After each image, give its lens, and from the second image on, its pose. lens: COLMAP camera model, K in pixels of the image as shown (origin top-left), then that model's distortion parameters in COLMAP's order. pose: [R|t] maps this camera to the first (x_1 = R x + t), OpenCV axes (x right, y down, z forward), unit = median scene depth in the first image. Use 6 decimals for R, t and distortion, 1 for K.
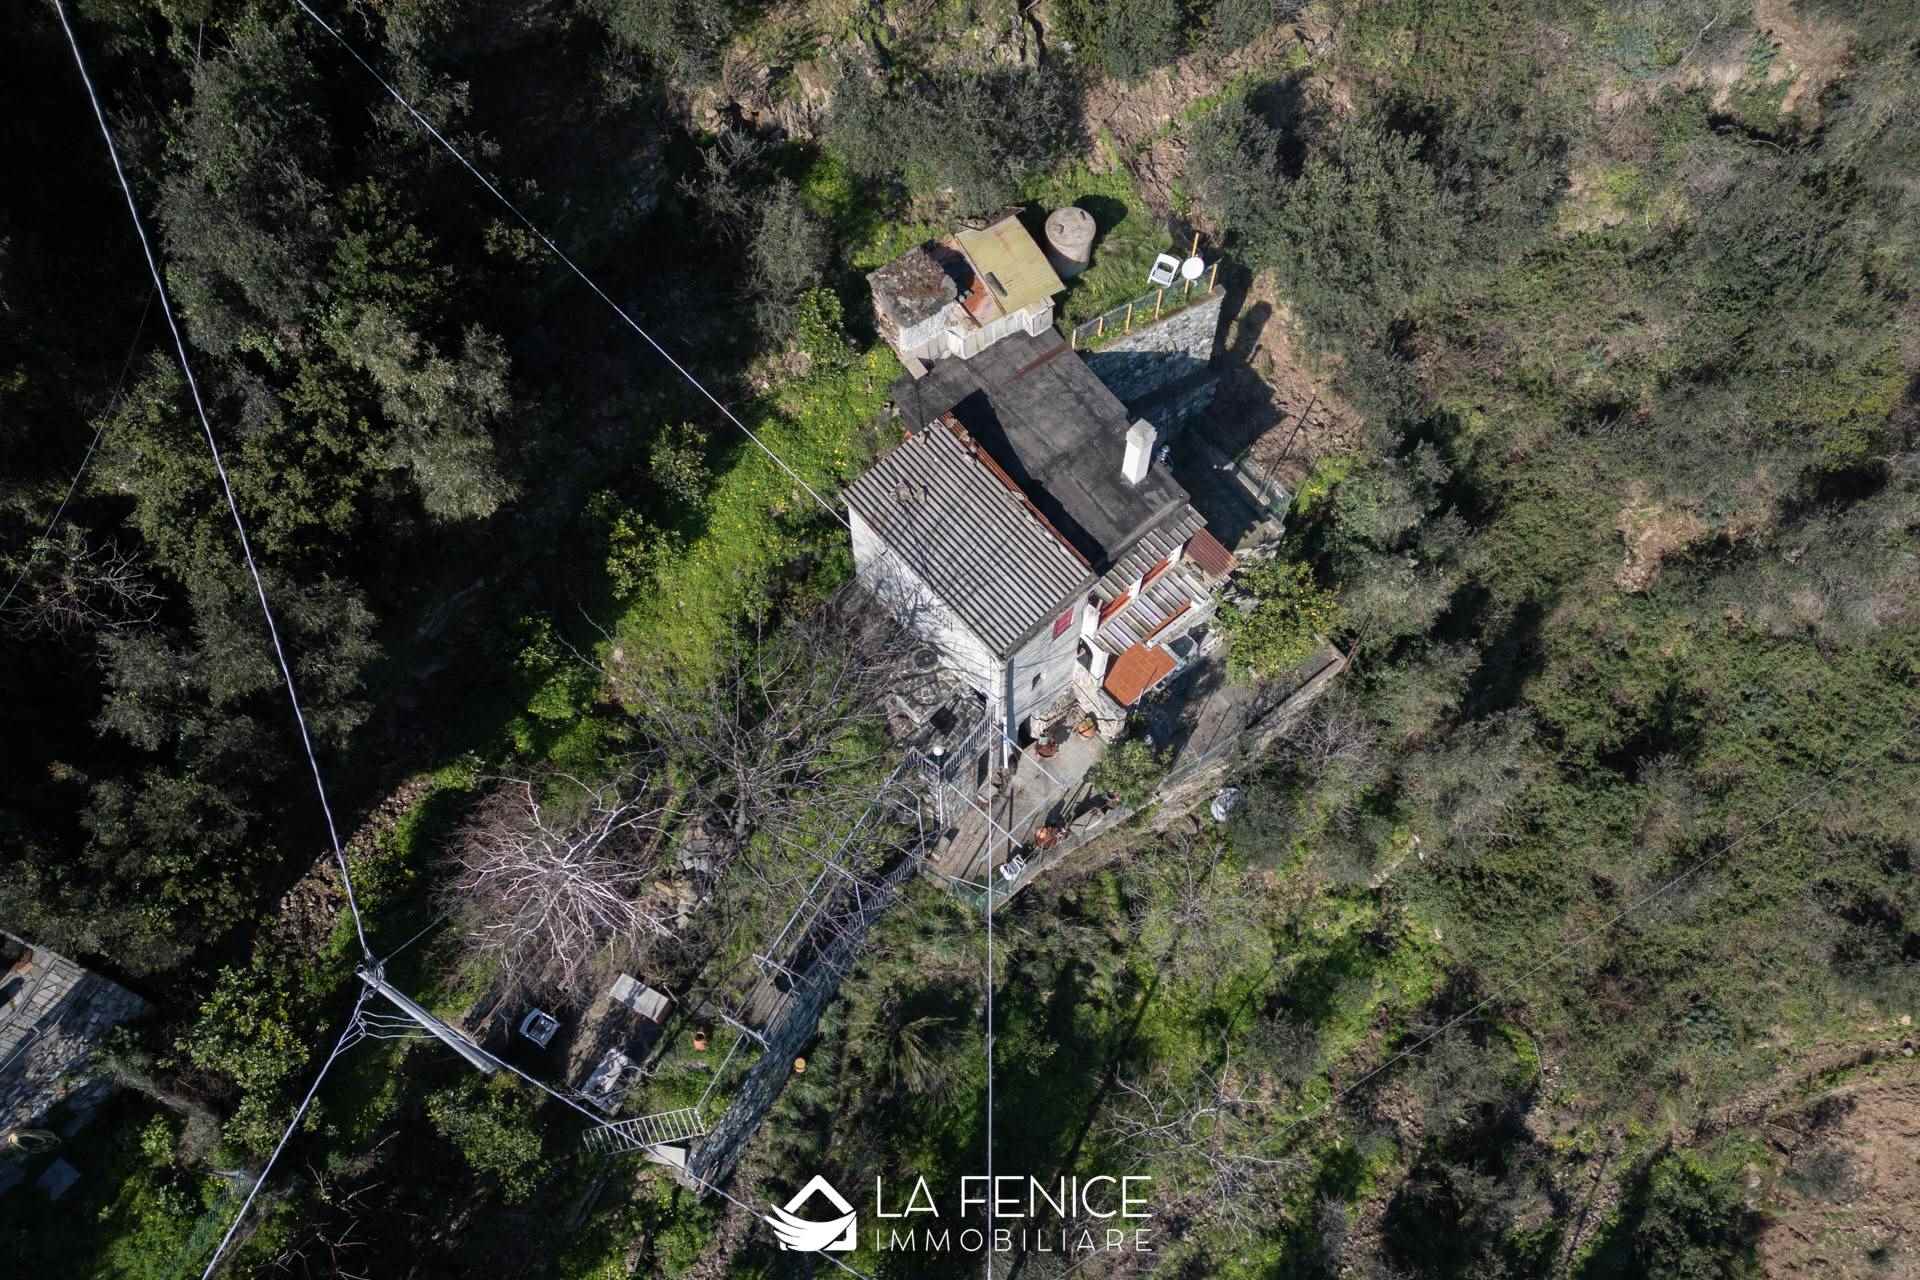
lens RADIAL K [[1333.2, 0, 955.8], [0, 1333.2, 638.9], [0, 0, 1]] dist [0.082236, -0.080796]
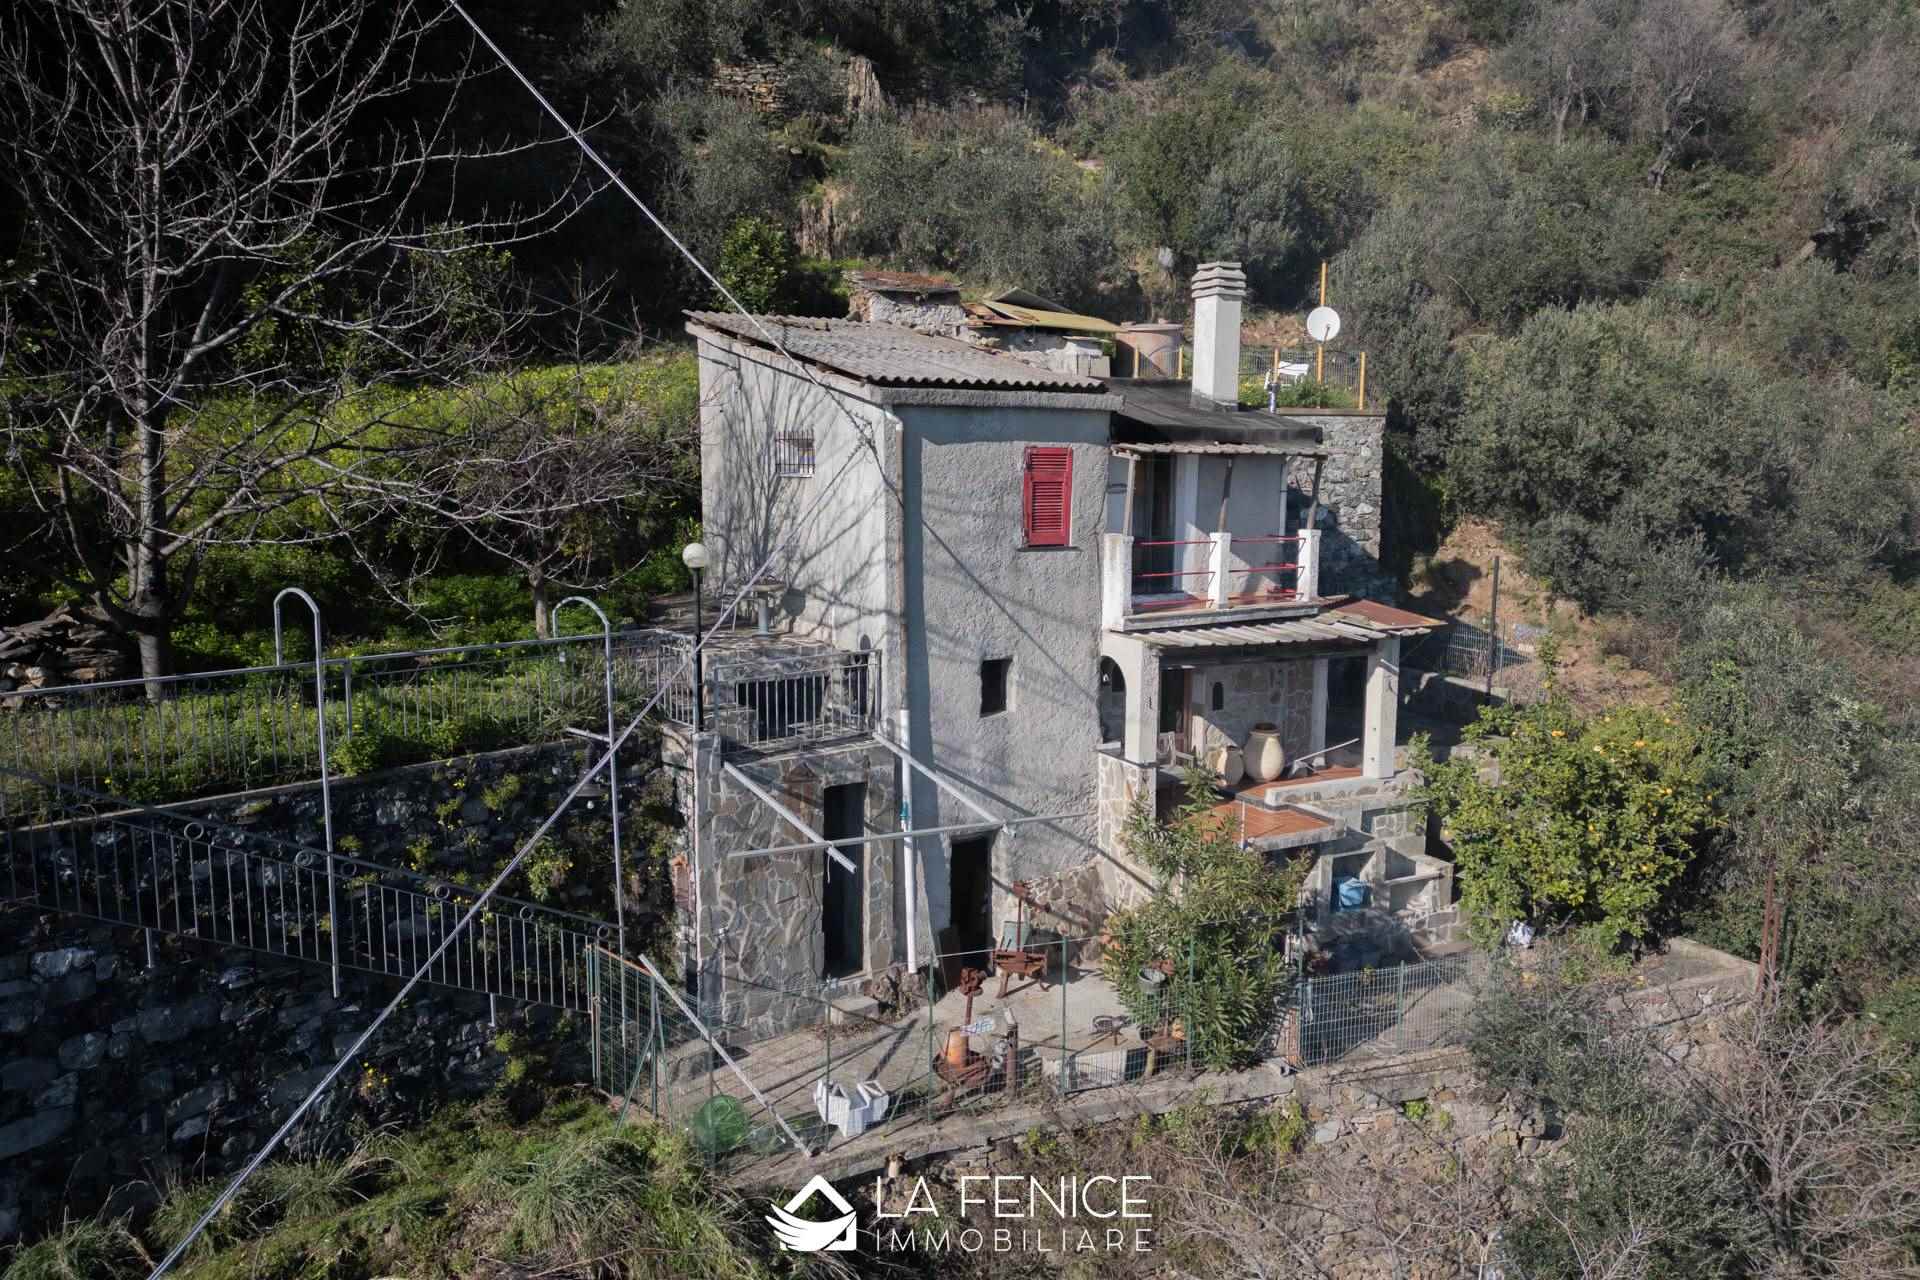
lens RADIAL K [[1333.2, 0, 958.6], [0, 1333.2, 639.8], [0, 0, 1]] dist [0.082236, -0.080796]
pose [[0.977927, 0.033425, -0.206257, 0.140375], [-0.184927, 0.597973, -0.779891, 0.372764], [0.097268, 0.800819, 0.590955, 0.703065]]
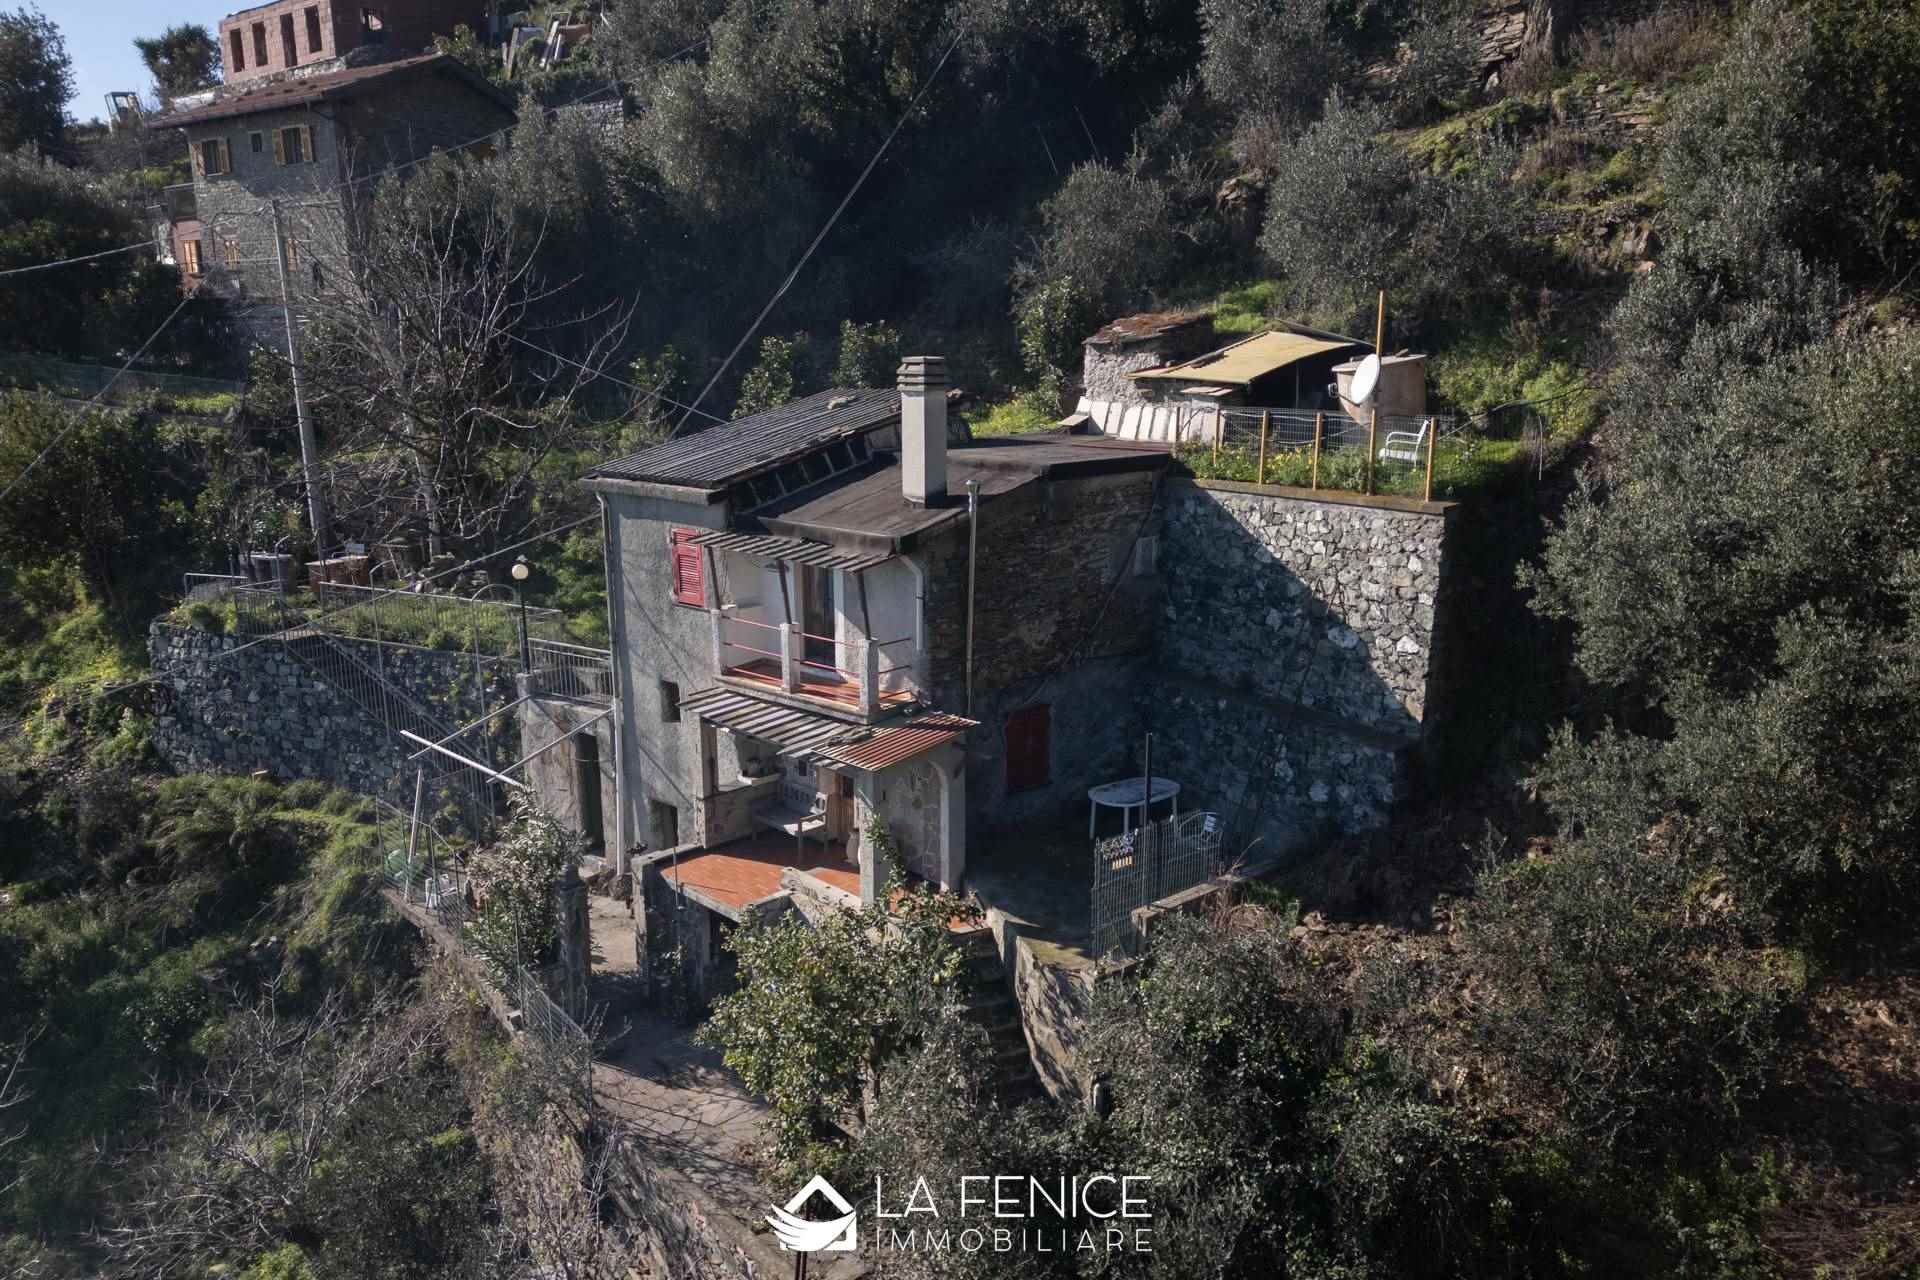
lens RADIAL K [[1333.2, 0, 958.4], [0, 1333.2, 639.3], [0, 0, 1]] dist [0.082236, -0.080796]
pose [[0.063579, 0.216958, -0.974108, 0.646801], [-0.867022, 0.495363, 0.053740, -0.128156], [0.494196, 0.841157, 0.219603, 0.890679]]
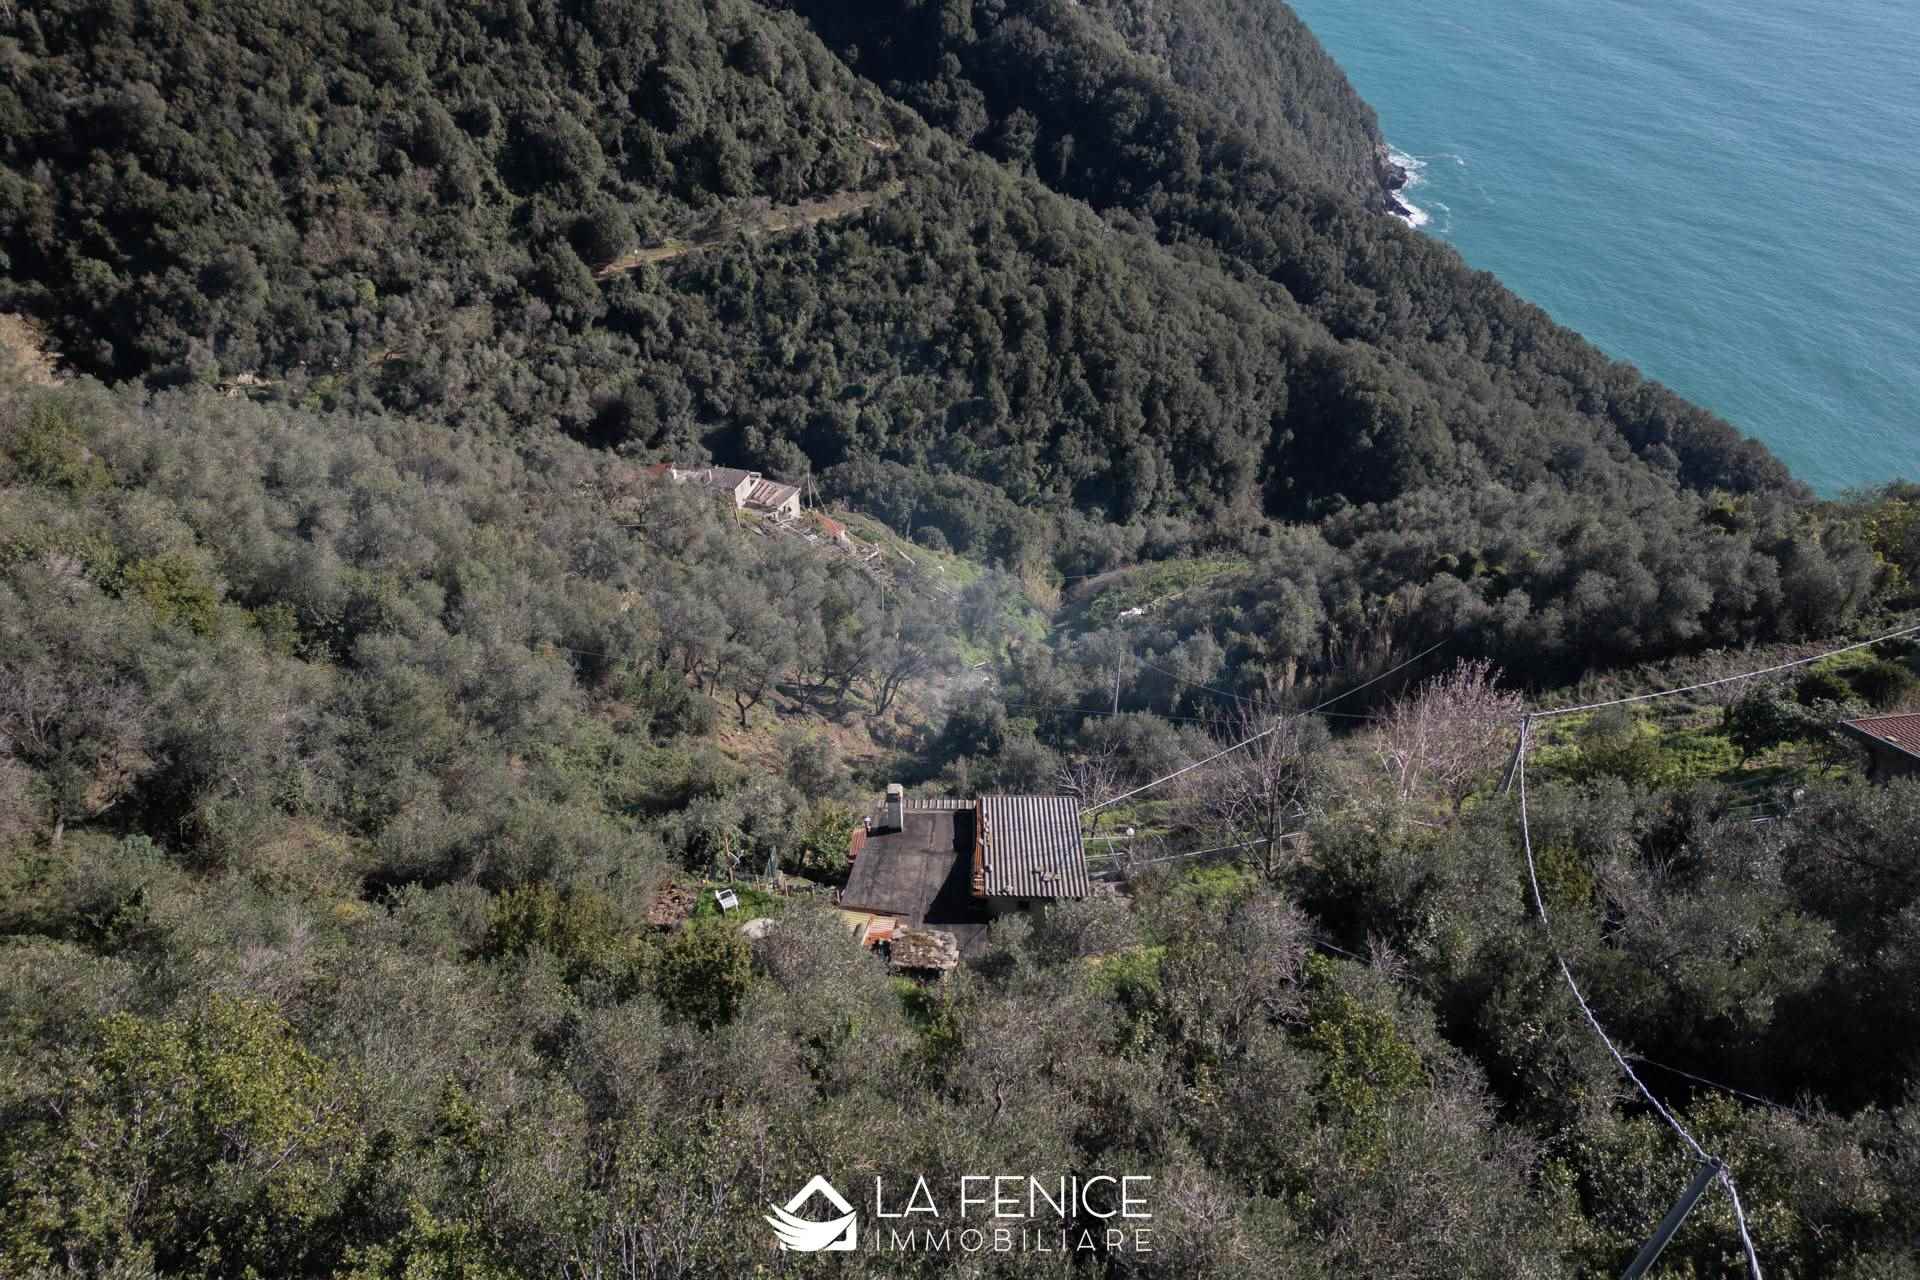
lens RADIAL K [[1333.2, 0, 957.4], [0, 1333.2, 643.6], [0, 0, 1]] dist [0.082236, -0.080796]
pose [[-0.716314, -0.437128, 0.543888, -0.535431], [0.608418, -0.009635, 0.793558, -1.094756], [-0.341647, 0.899347, 0.272858, 0.423239]]
